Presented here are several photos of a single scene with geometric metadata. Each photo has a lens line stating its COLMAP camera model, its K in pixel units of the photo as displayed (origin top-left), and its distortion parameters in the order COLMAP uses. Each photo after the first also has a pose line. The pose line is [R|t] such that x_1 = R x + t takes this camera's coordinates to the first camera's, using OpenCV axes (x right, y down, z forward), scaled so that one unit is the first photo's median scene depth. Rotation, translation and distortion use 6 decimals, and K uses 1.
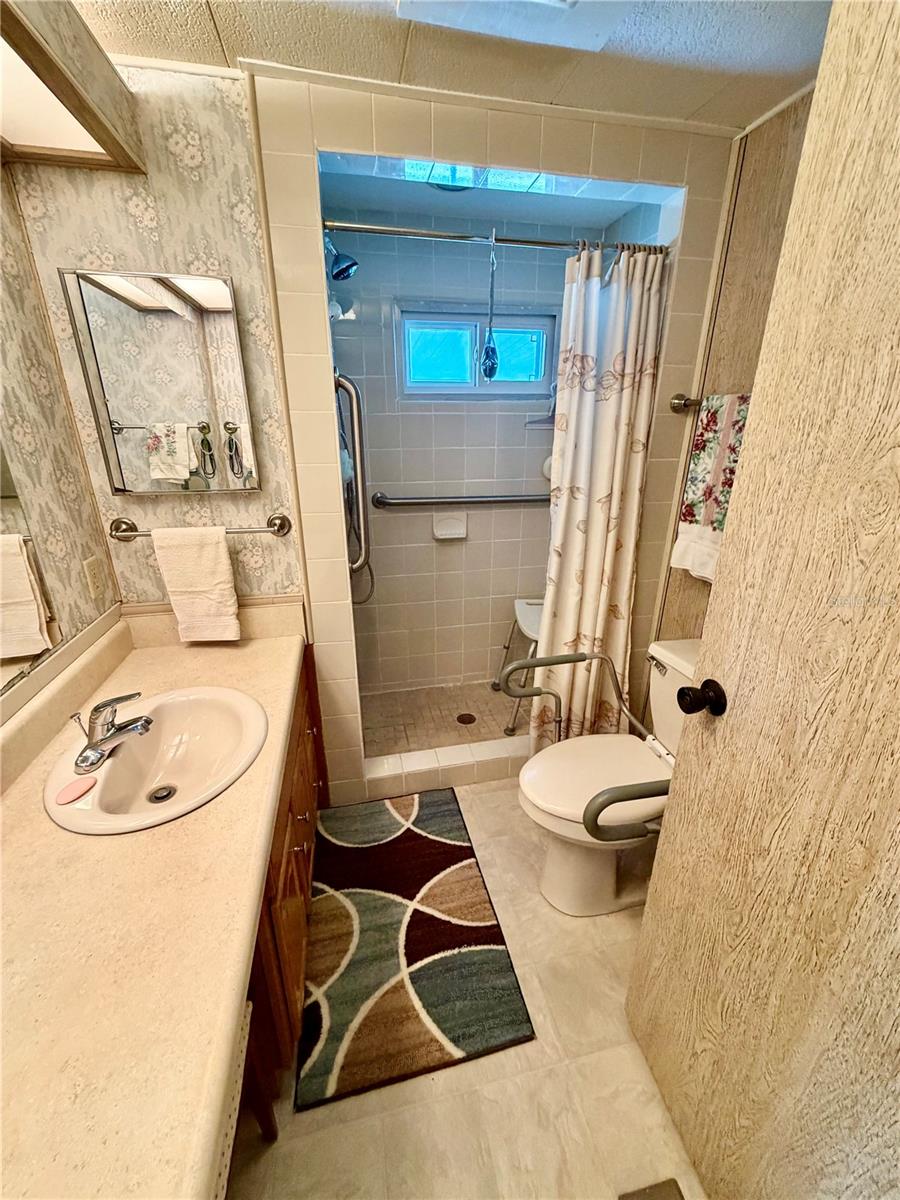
lens RADIAL K [[478.5, 0, 450.0], [0, 478.5, 600.0], [0, 0, 1]] dist [-0.001036, -0.000392]
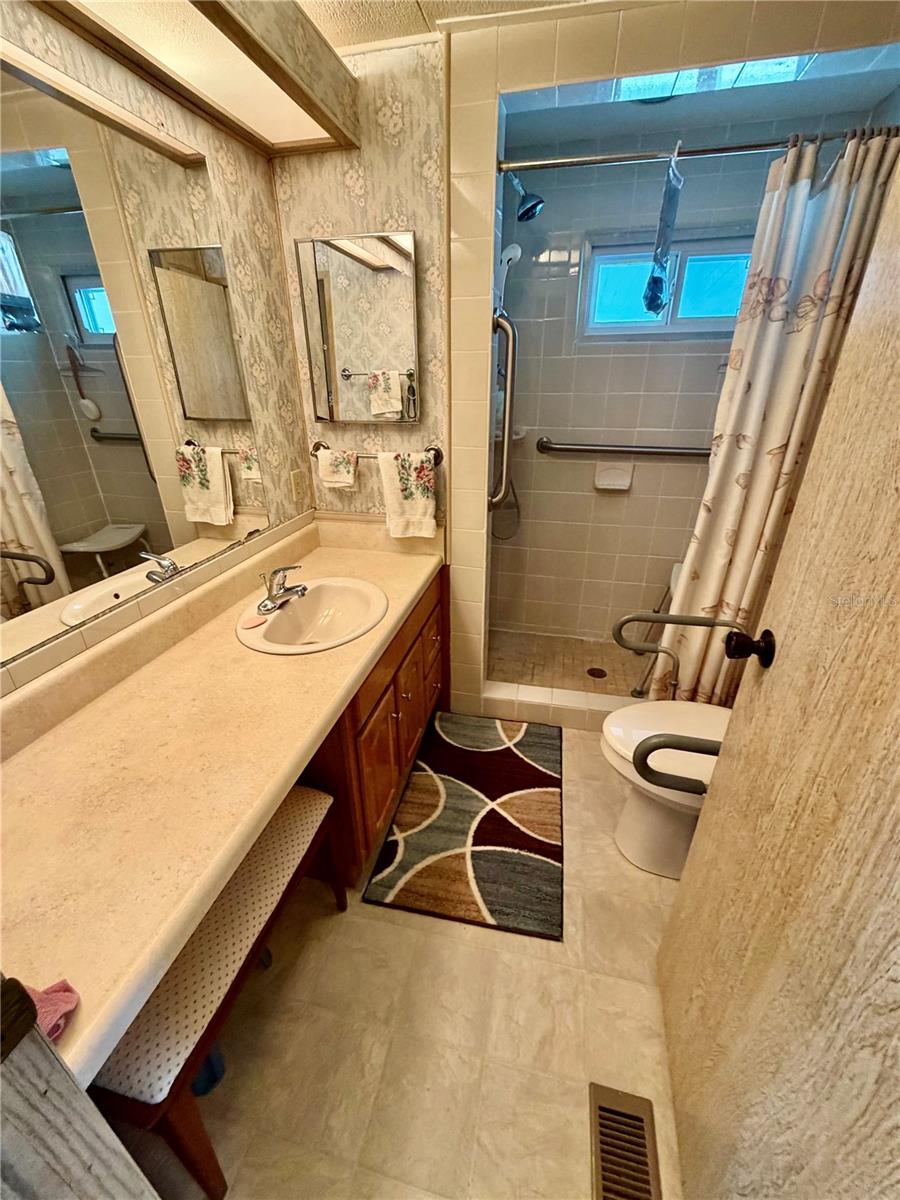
lens RADIAL K [[478.5, 0, 450.0], [0, 478.5, 600.0], [0, 0, 1]] dist [-0.001036, -0.000392]
pose [[0.906928, 0.175207, -0.383123, 0.202016], [-0.143794, 0.983542, 0.109397, 0.059141], [0.395985, -0.044124, 0.917196, -0.060820]]
